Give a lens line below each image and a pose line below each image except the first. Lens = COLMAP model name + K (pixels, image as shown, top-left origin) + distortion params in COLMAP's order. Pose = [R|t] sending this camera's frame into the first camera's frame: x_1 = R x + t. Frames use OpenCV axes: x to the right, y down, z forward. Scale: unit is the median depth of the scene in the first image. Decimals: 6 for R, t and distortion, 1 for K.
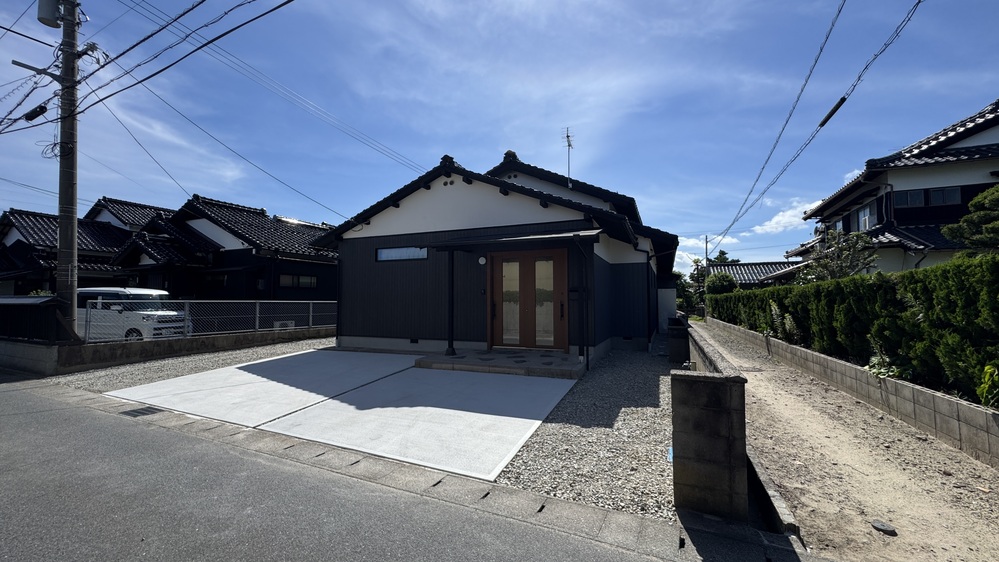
lens RADIAL K [[396.8, 0, 499.5], [0, 396.8, 281.0], [0, 0, 1]] dist [-0.000247, 0.000061]
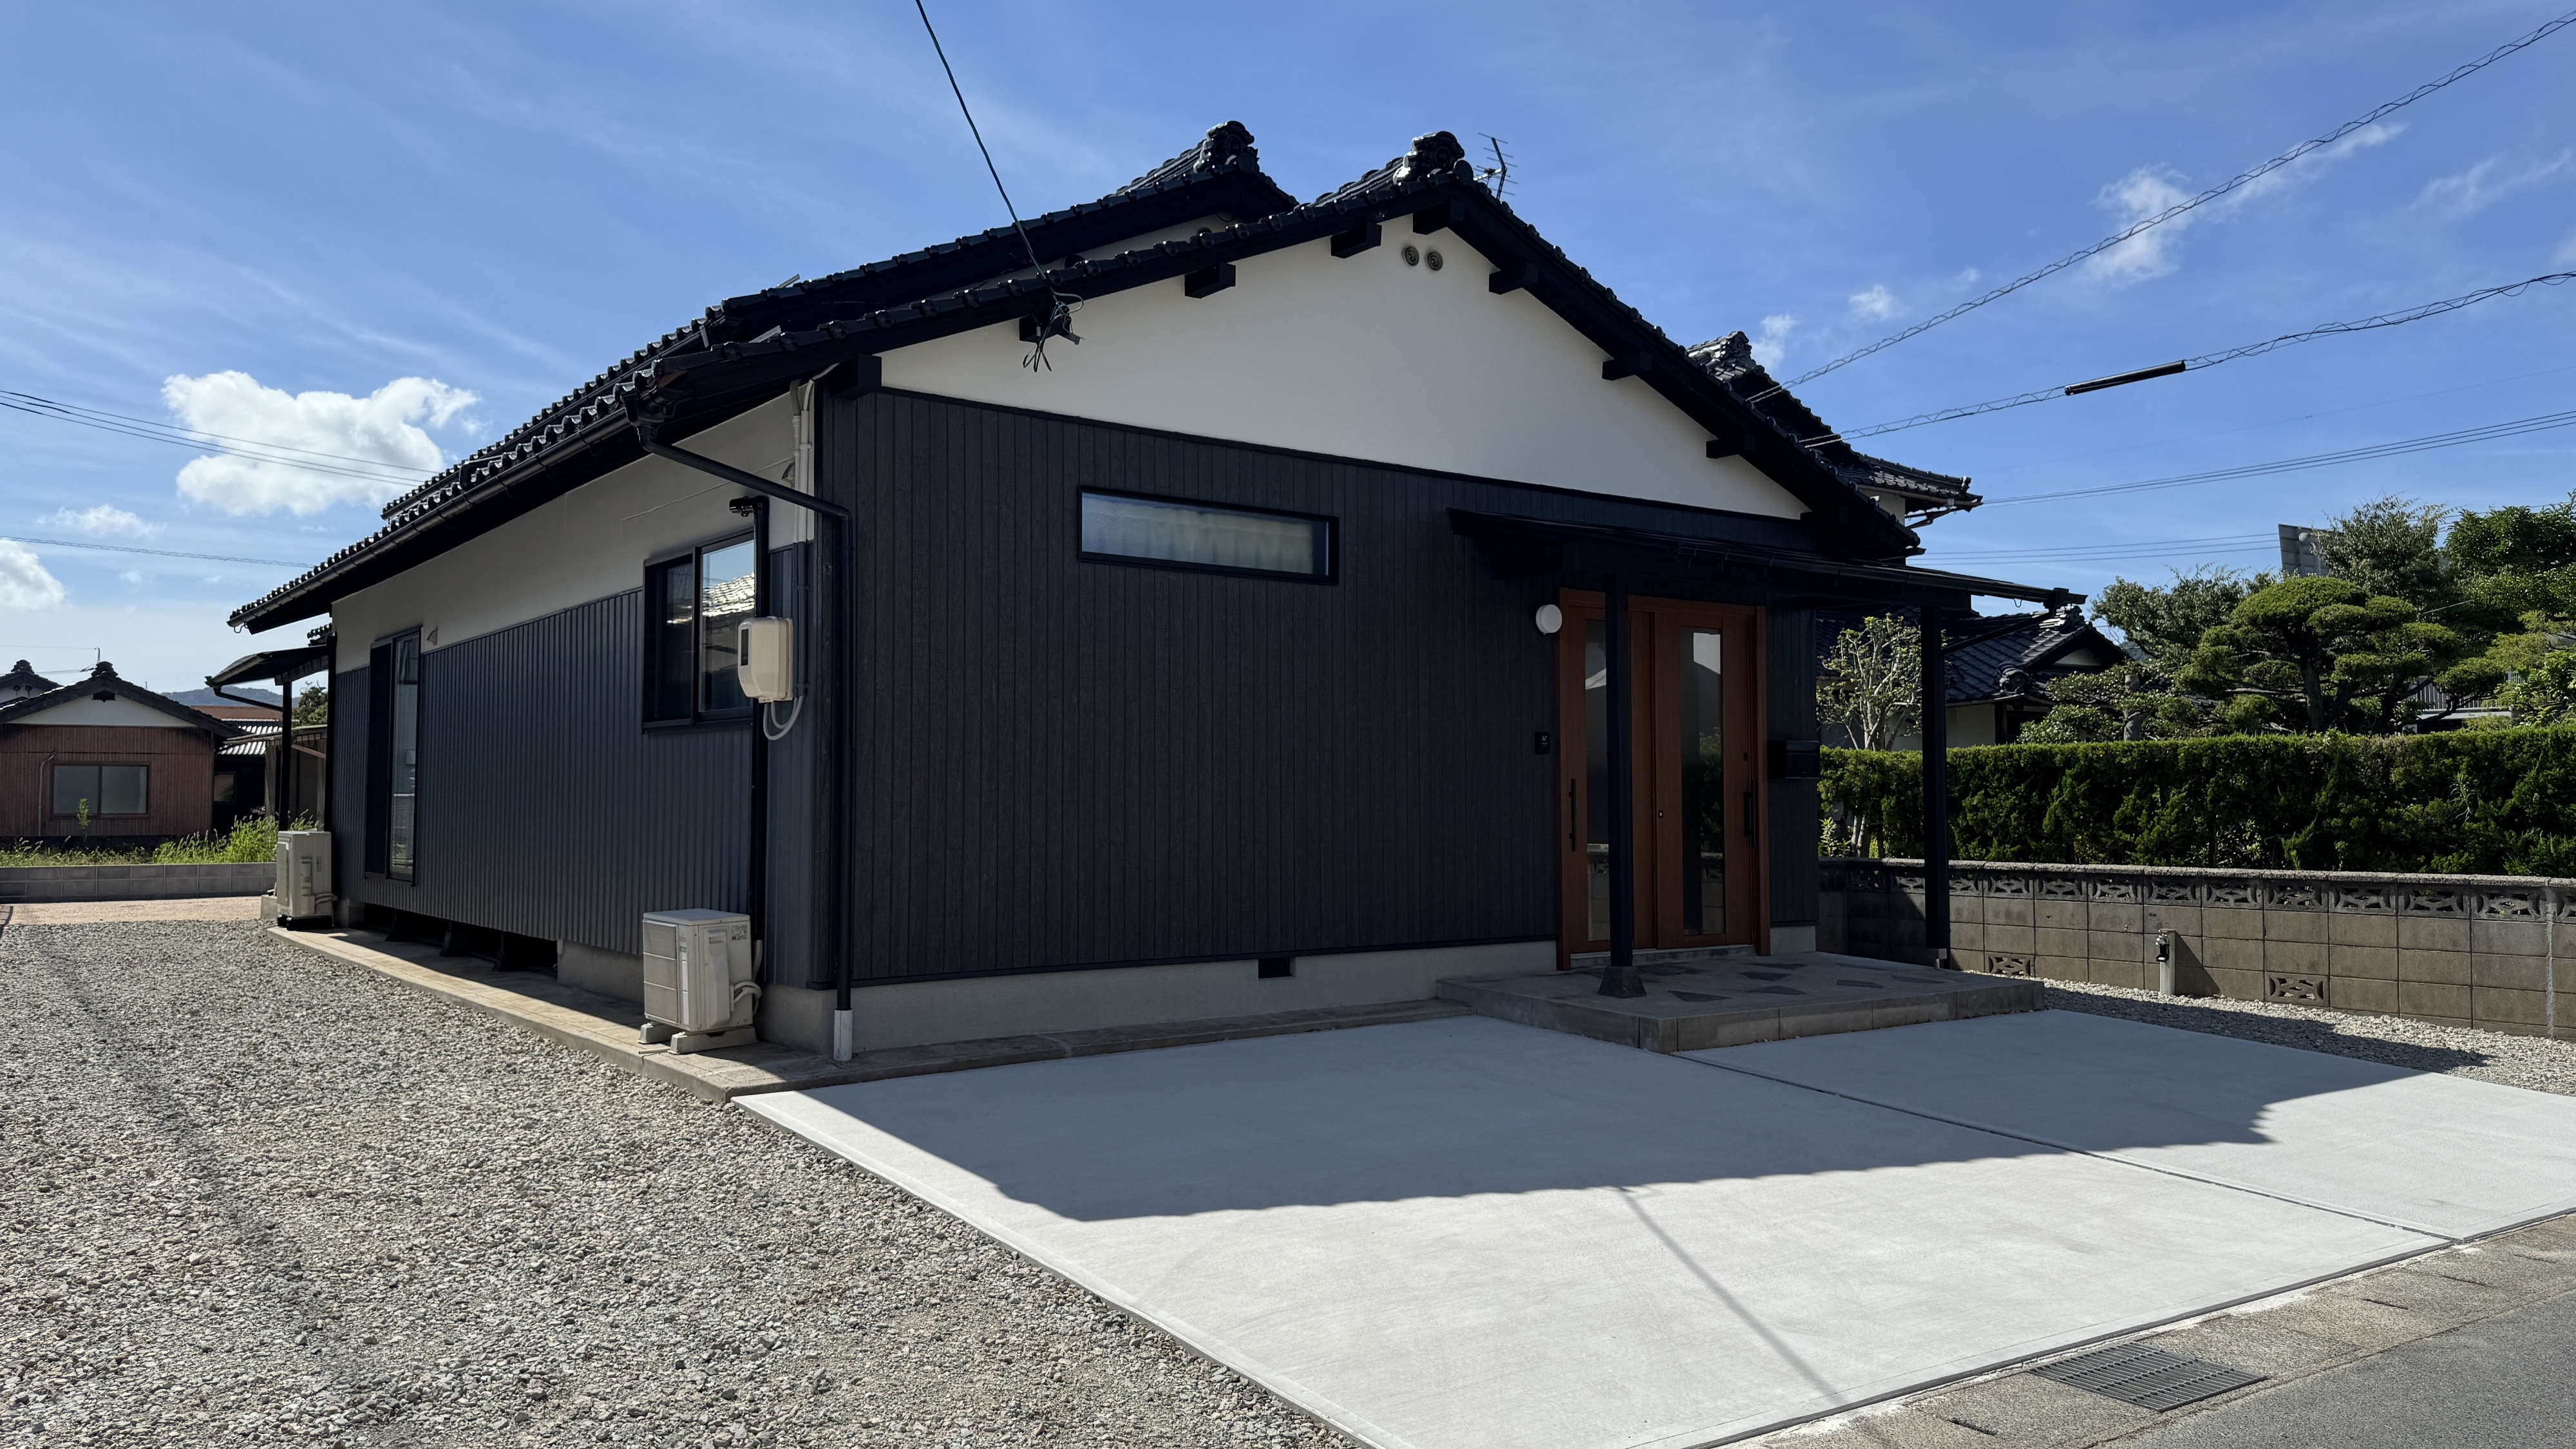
lens RADIAL K [[1866.0, 0, 1288.0], [0, 1866.0, 724.5], [0, 0, 1]] dist [0.000821, 0.000144]
pose [[0.490217, 0.037061, 0.870812, -1.082074], [-0.058719, 0.998230, -0.009428, 0.034105], [-0.869620, -0.046511, 0.491526, 0.529397]]
